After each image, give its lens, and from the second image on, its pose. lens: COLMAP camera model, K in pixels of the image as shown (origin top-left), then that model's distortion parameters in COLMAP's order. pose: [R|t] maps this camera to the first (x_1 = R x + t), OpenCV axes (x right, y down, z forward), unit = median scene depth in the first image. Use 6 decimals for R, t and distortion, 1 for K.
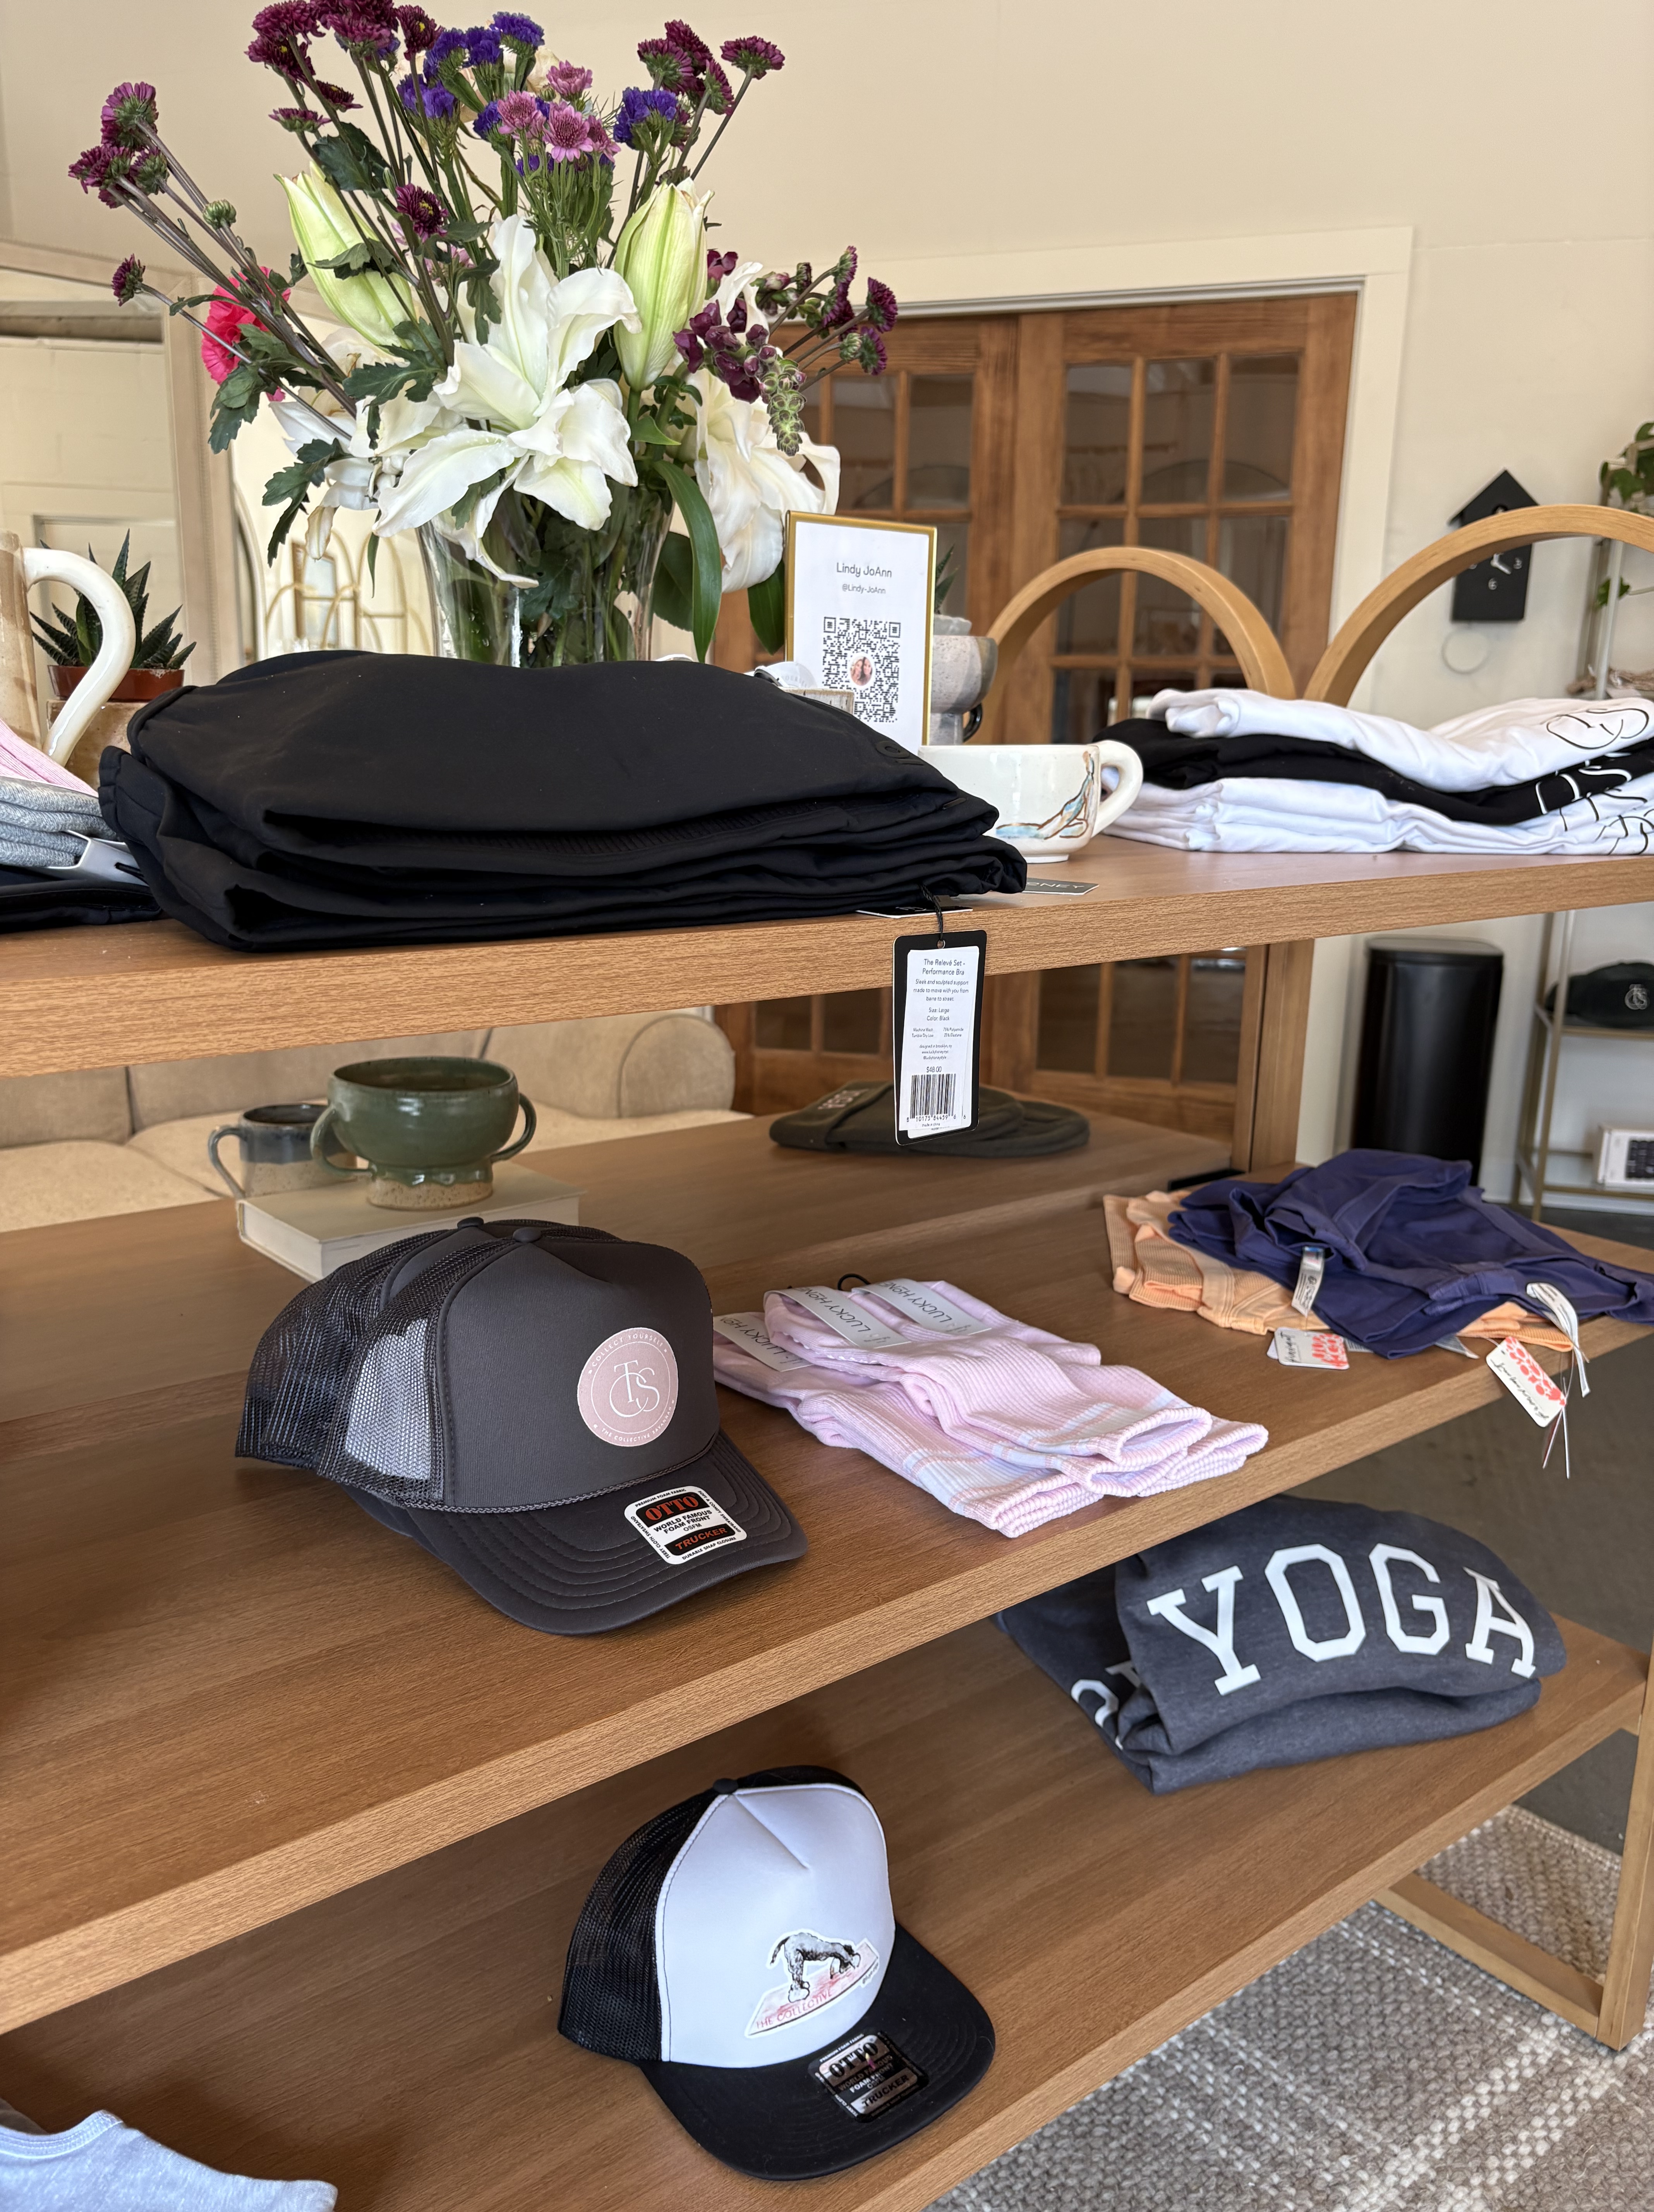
lens RADIAL K [[1704.4, 0, 832.3], [0, 1704.4, 1103.4], [0, 0, 1]] dist [0.030772, -0.002701]
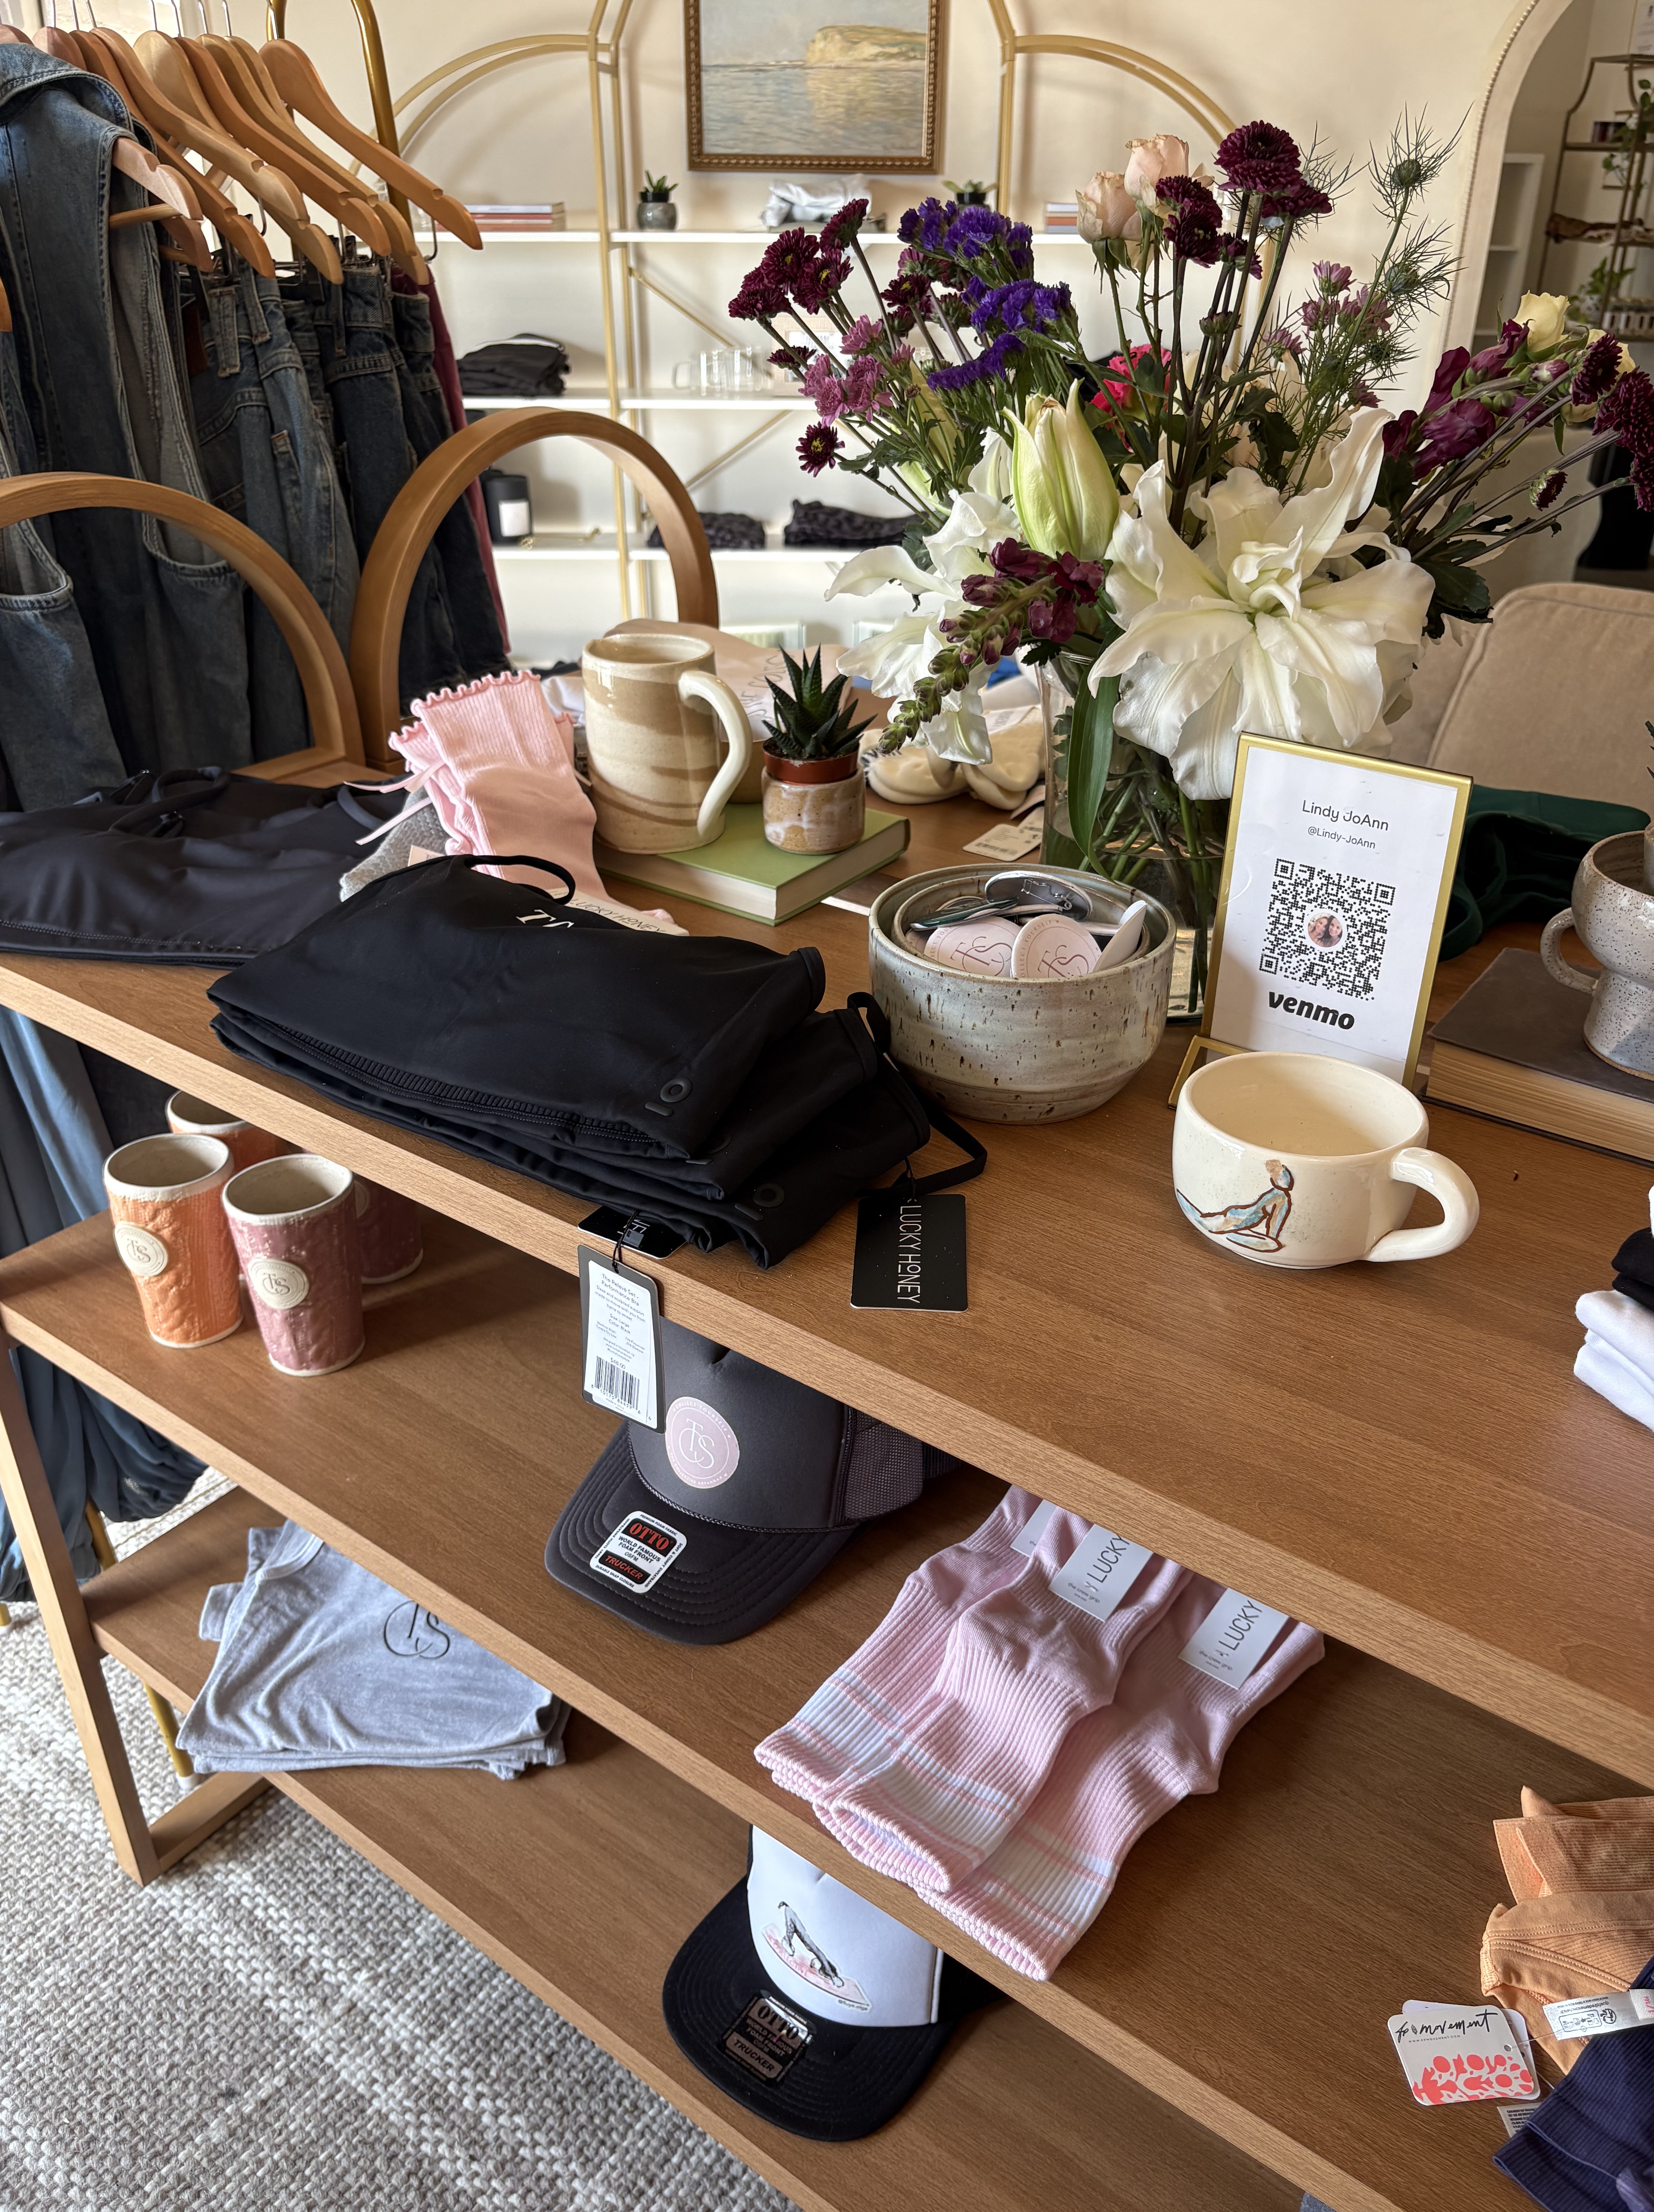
lens RADIAL K [[1704.4, 0, 834.4], [0, 1704.4, 1110.2], [0, 0, 1]] dist [0.030772, -0.002701]
pose [[0.262077, 0.453983, -0.851595, 0.688725], [-0.219657, 0.887339, 0.405439, -0.460909], [0.939716, 0.080803, 0.332272, 0.535025]]
